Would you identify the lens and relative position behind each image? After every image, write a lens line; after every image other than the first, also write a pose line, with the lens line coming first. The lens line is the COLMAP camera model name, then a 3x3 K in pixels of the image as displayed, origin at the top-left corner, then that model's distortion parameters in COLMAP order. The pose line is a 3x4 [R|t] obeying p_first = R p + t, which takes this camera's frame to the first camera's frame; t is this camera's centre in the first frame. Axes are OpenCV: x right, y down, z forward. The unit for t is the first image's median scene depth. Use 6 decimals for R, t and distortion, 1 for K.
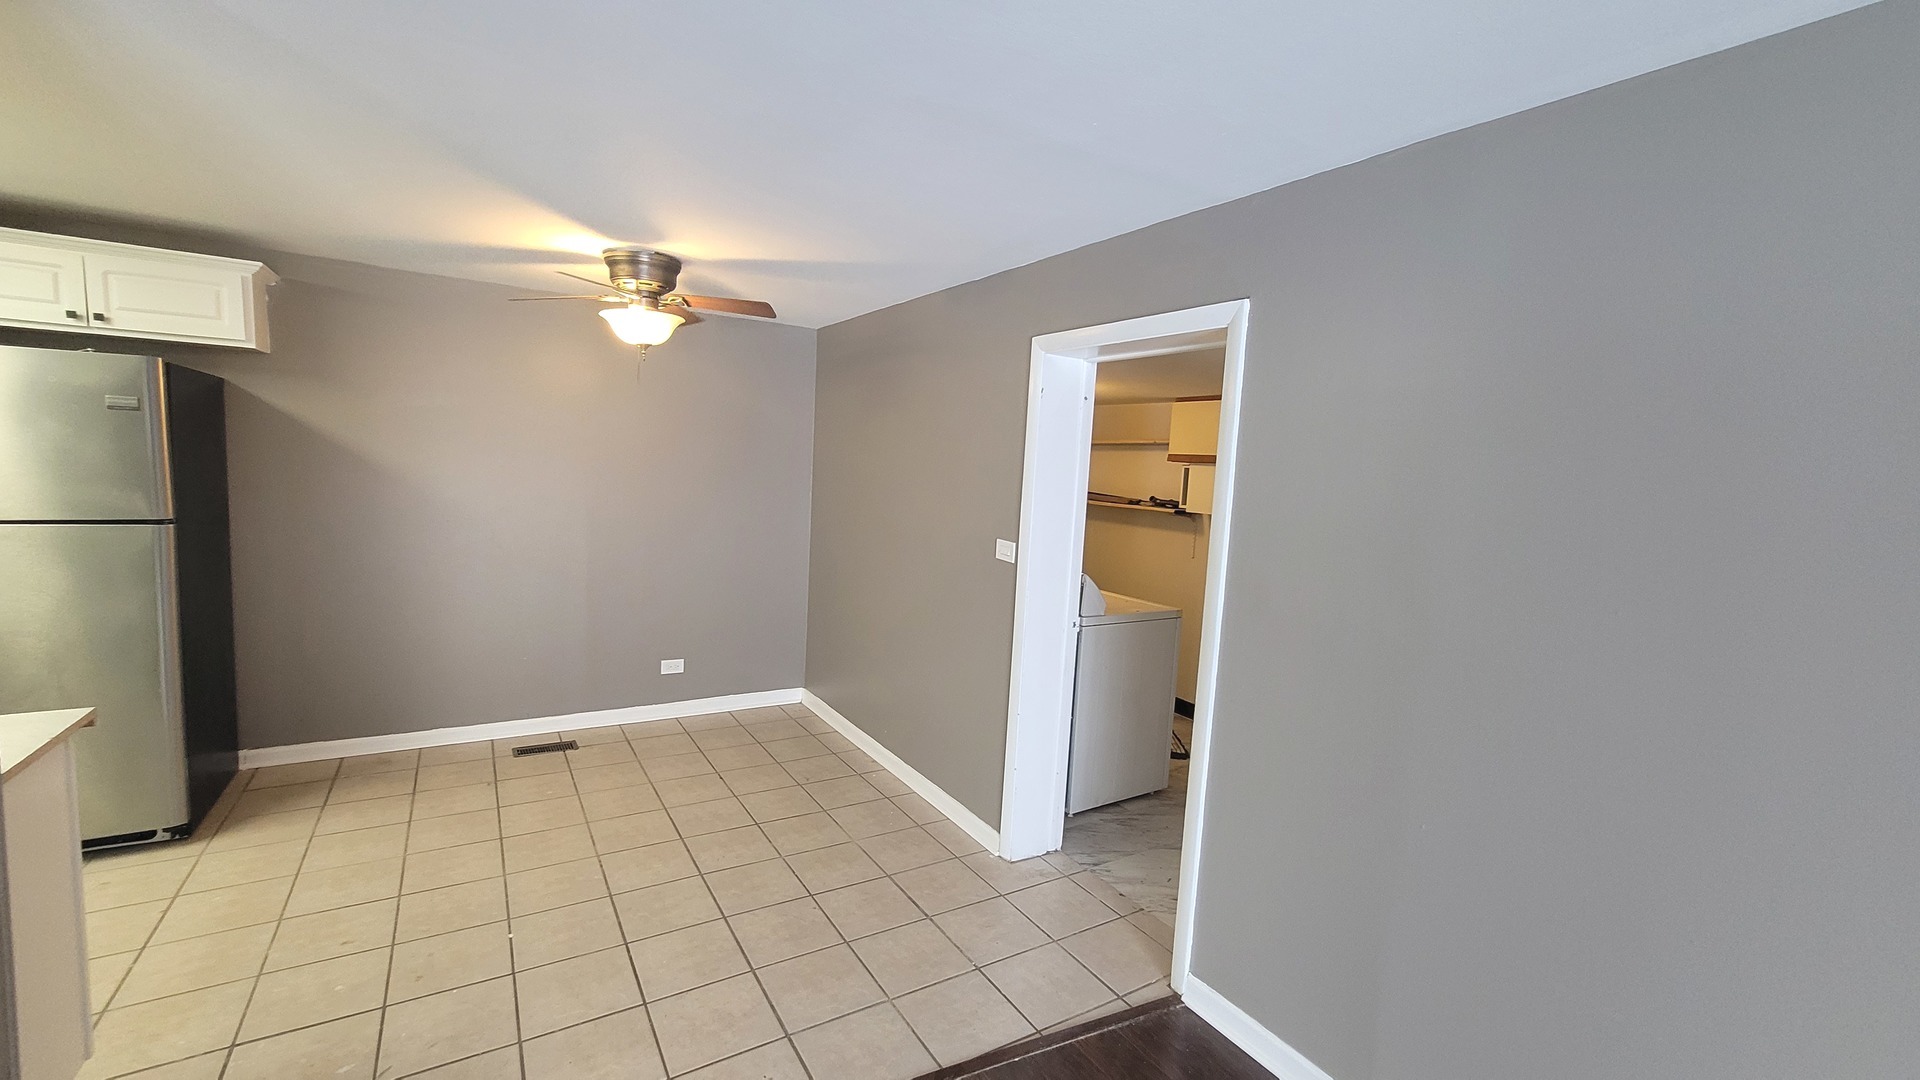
lens RADIAL K [[780.7, 0, 960.8], [0, 780.7, 542.2], [0, 0, 1]] dist [-0.001117, 0.001288]
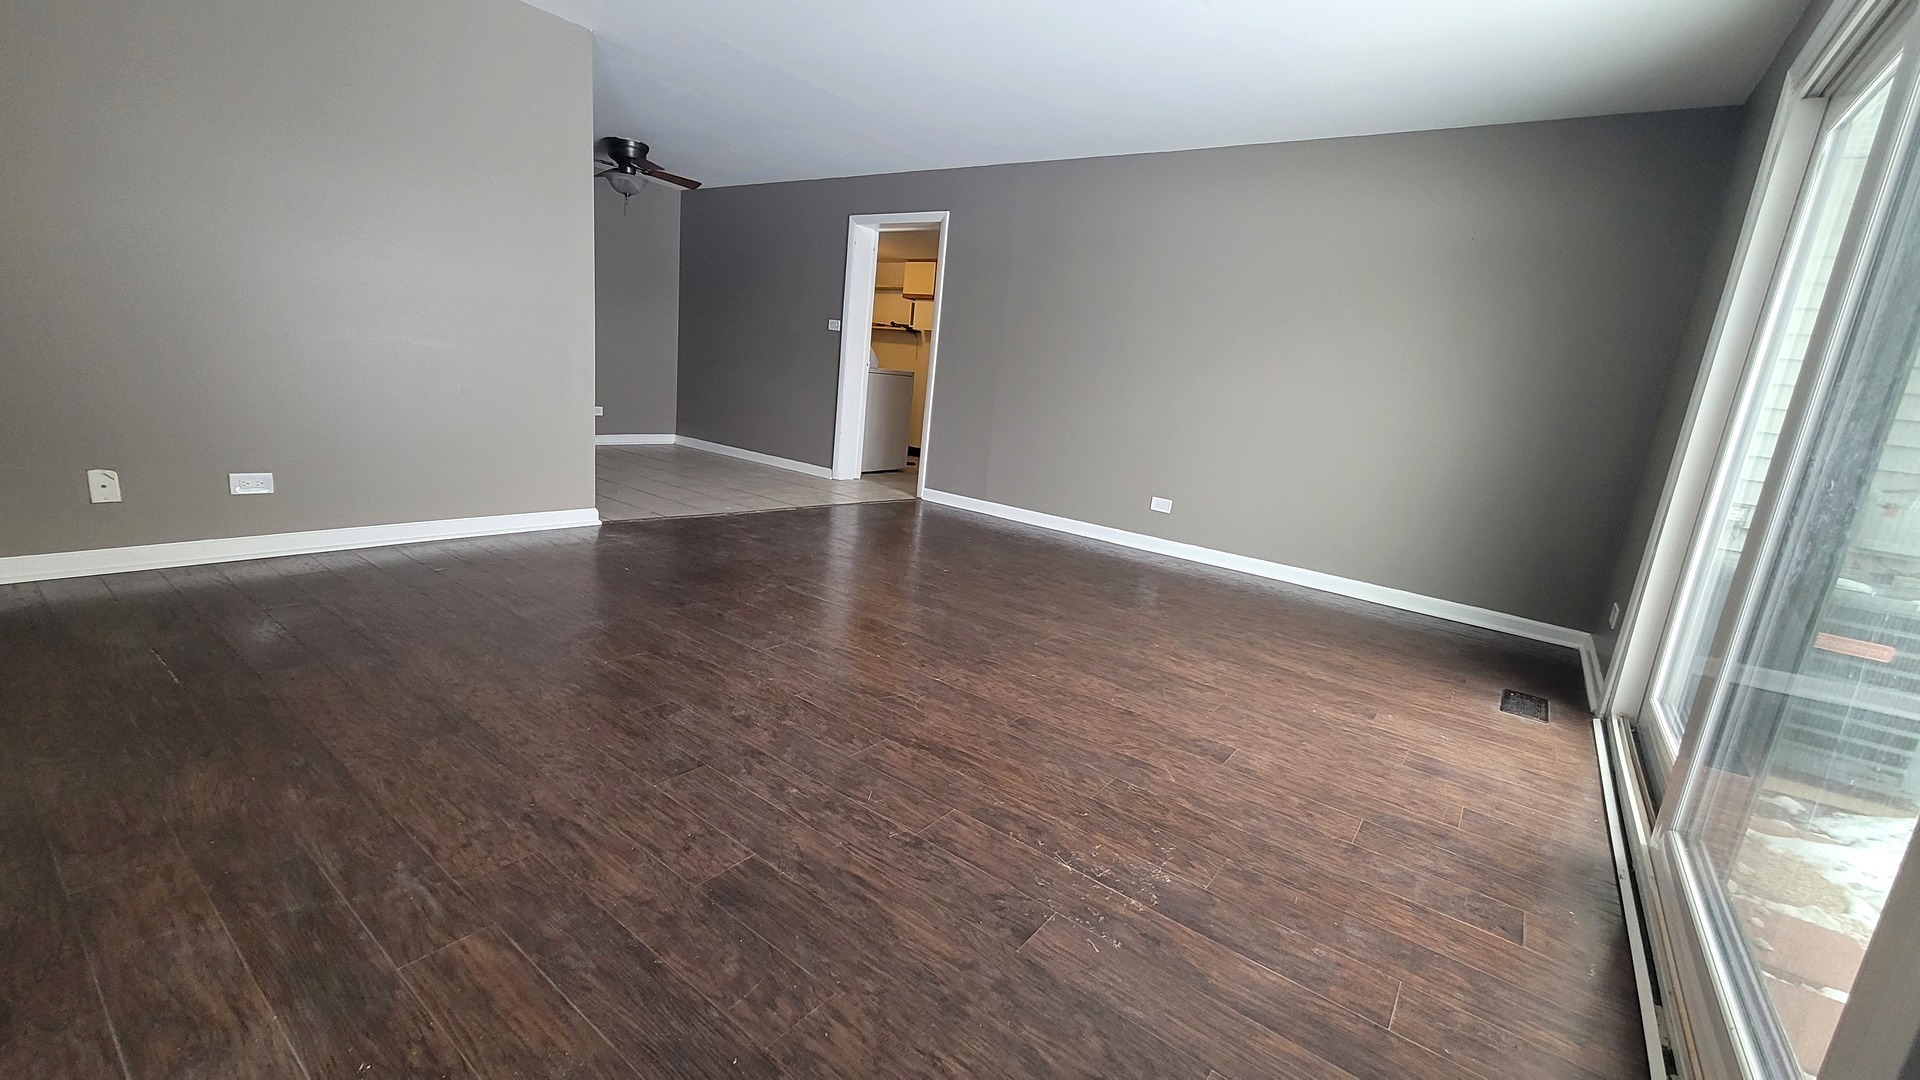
lens RADIAL K [[780.7, 0, 955.7], [0, 780.7, 549.4], [0, 0, 1]] dist [-0.001117, 0.001288]
pose [[0.931823, -0.040514, 0.360645, -0.395587], [-0.013949, 0.989017, 0.147143, 0.277860], [-0.362645, -0.142142, 0.921024, -1.035863]]
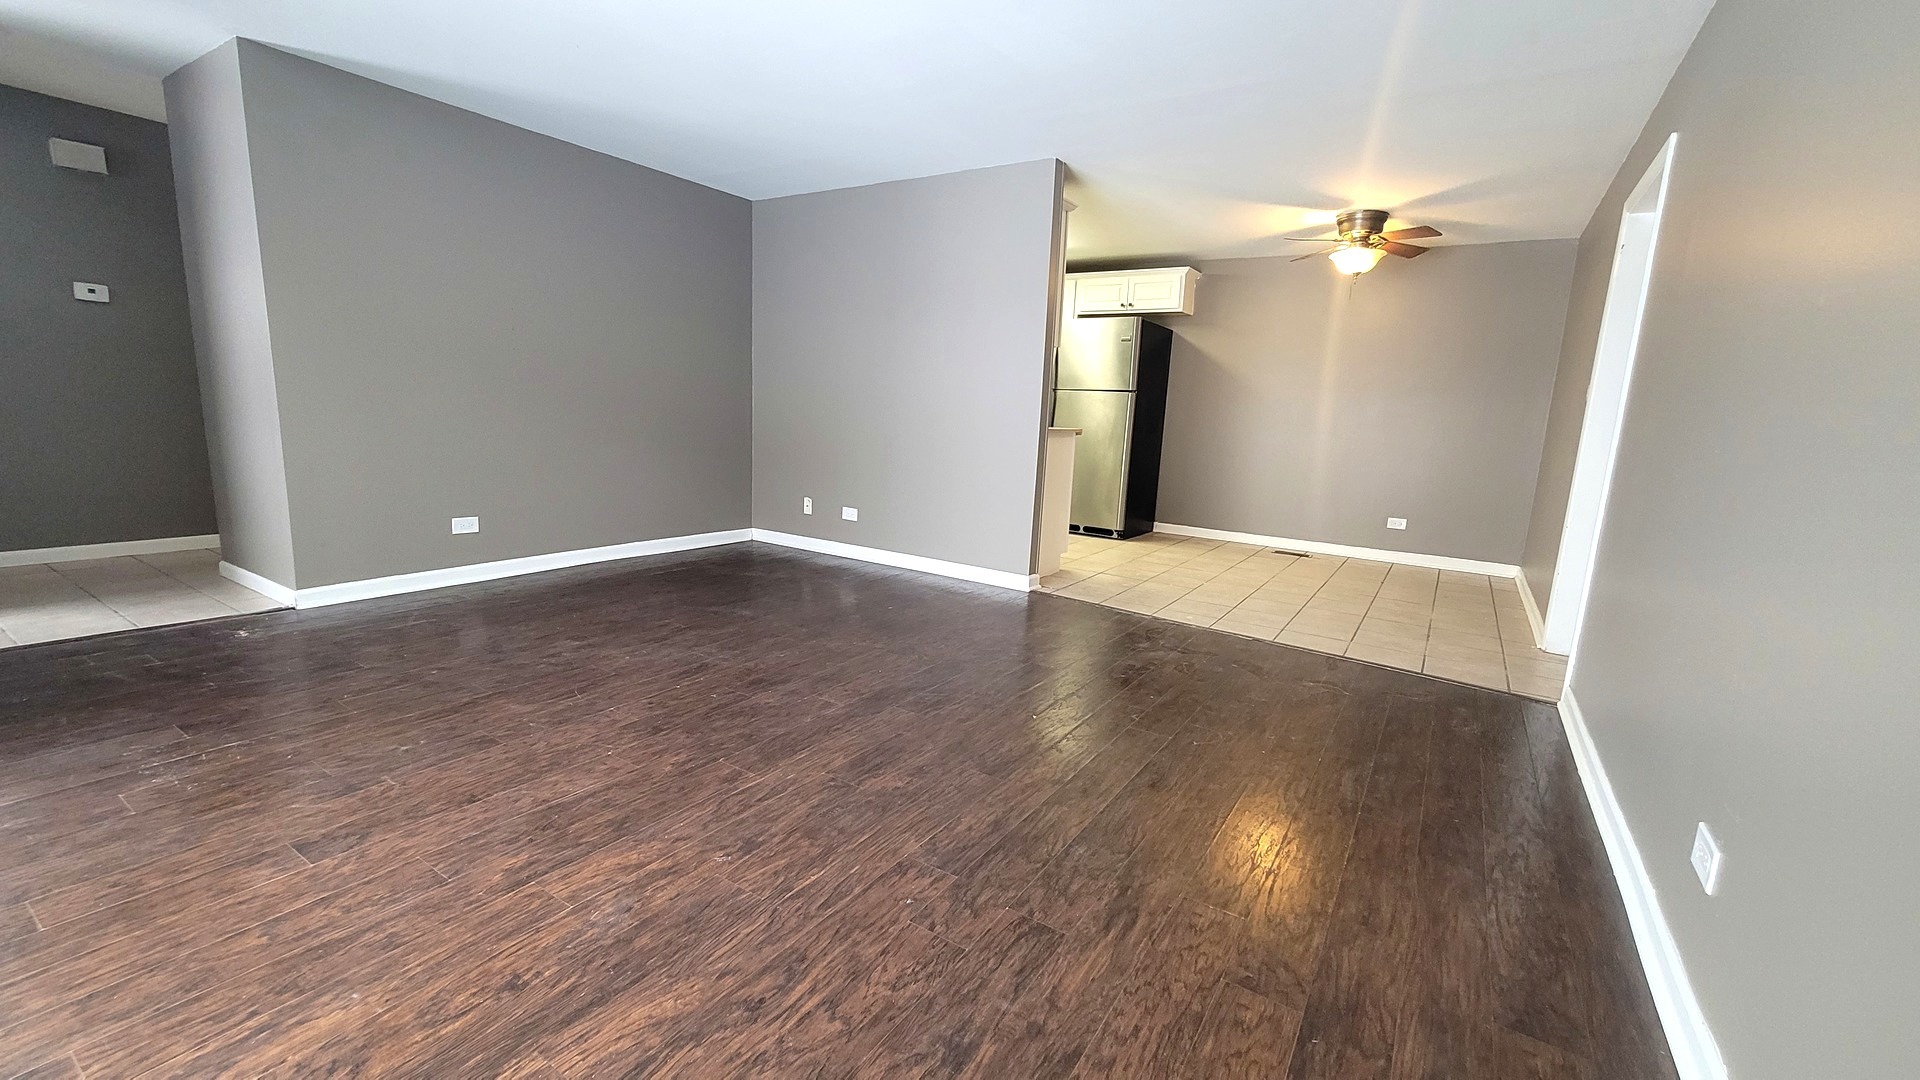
lens RADIAL K [[780.7, 0, 943.9], [0, 780.7, 534.0], [0, 0, 1]] dist [-0.001117, 0.001288]
pose [[0.420593, 0.115356, -0.899886, 0.709455], [-0.121635, 0.990099, 0.070070, 0.253454], [0.899058, 0.079987, 0.430460, -0.364021]]
